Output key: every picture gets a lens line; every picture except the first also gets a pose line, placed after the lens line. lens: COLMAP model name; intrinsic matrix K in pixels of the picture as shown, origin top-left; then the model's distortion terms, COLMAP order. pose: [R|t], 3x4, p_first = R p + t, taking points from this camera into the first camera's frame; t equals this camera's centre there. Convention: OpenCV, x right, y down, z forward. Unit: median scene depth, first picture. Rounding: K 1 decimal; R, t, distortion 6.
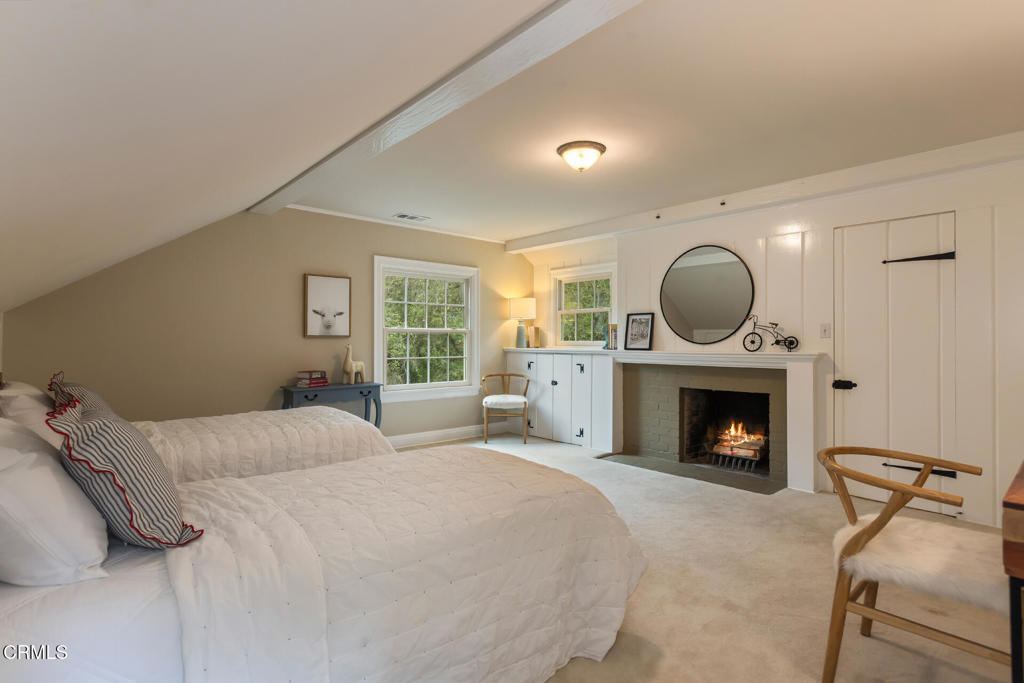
lens RADIAL K [[510.6, 0, 512.1], [0, 510.6, 344.8], [0, 0, 1]] dist [0.001808, 0.001938]
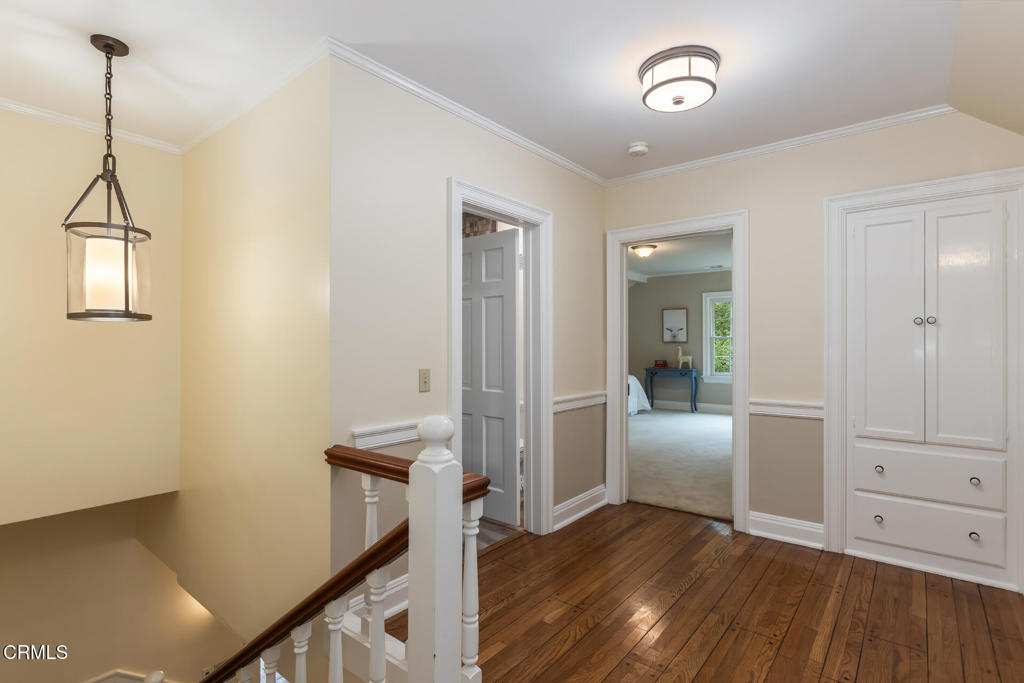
lens RADIAL K [[510.6, 0, 512.1], [0, 510.6, 344.8], [0, 0, 1]] dist [0.001808, 0.001938]
pose [[0.161702, 0.001405, -0.986839, 1.319425], [-0.001524, 0.999998, 0.001174, -0.007729], [0.986838, 0.001314, 0.161704, 0.127752]]
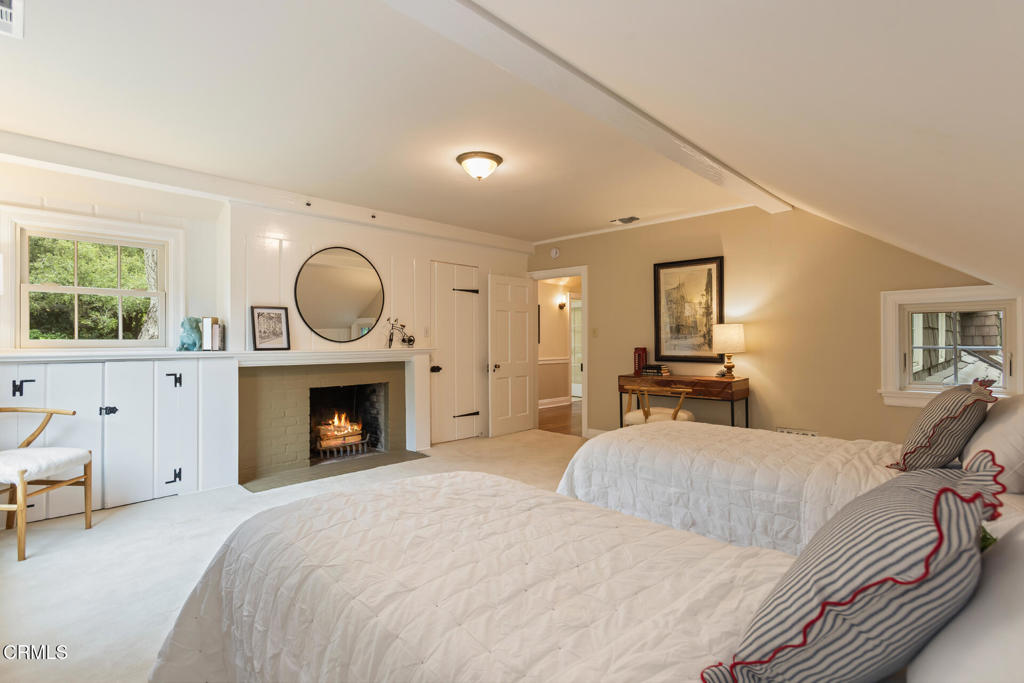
lens RADIAL K [[510.6, 0, 512.1], [0, 510.6, 344.8], [0, 0, 1]] dist [0.001808, 0.001938]
pose [[-0.062406, -0.010809, 0.997992, -0.629714], [0.008960, 0.999895, 0.011390, -0.004766], [-0.998011, 0.009653, -0.062303, 0.667831]]
